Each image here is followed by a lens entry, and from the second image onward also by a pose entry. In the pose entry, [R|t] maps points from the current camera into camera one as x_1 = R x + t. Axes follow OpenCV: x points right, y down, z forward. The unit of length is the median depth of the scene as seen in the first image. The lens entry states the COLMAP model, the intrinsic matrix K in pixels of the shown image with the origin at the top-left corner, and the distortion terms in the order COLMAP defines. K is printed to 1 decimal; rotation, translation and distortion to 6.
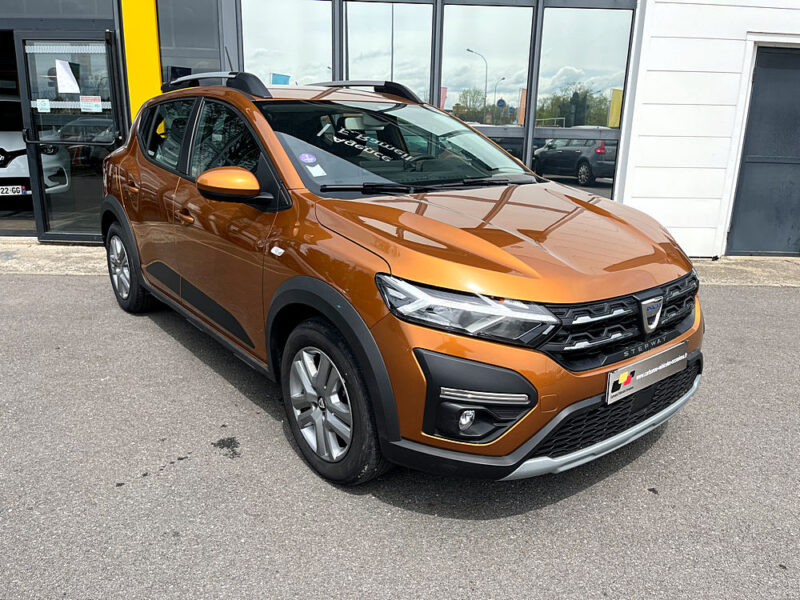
lens RADIAL K [[567.6, 0, 400.0], [0, 567.6, 300.0], [0, 0, 1]] dist [0.036300, -0.090155]
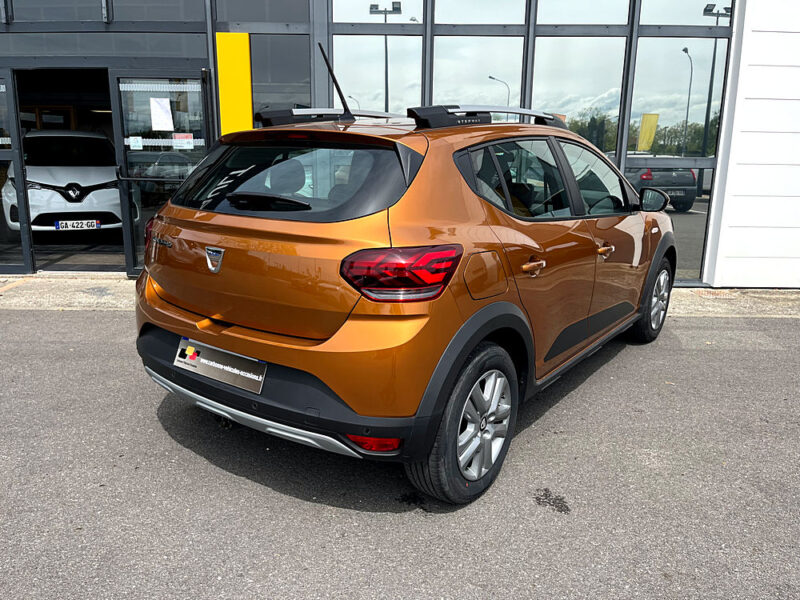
lens RADIAL K [[567.6, 0, 400.0], [0, 567.6, 300.0], [0, 0, 1]] dist [0.036300, -0.090155]
pose [[0.998775, -0.005137, -0.049223, -0.111388], [0.002829, 0.998898, -0.046844, -0.013304], [0.049409, 0.046648, 0.997689, 0.015907]]
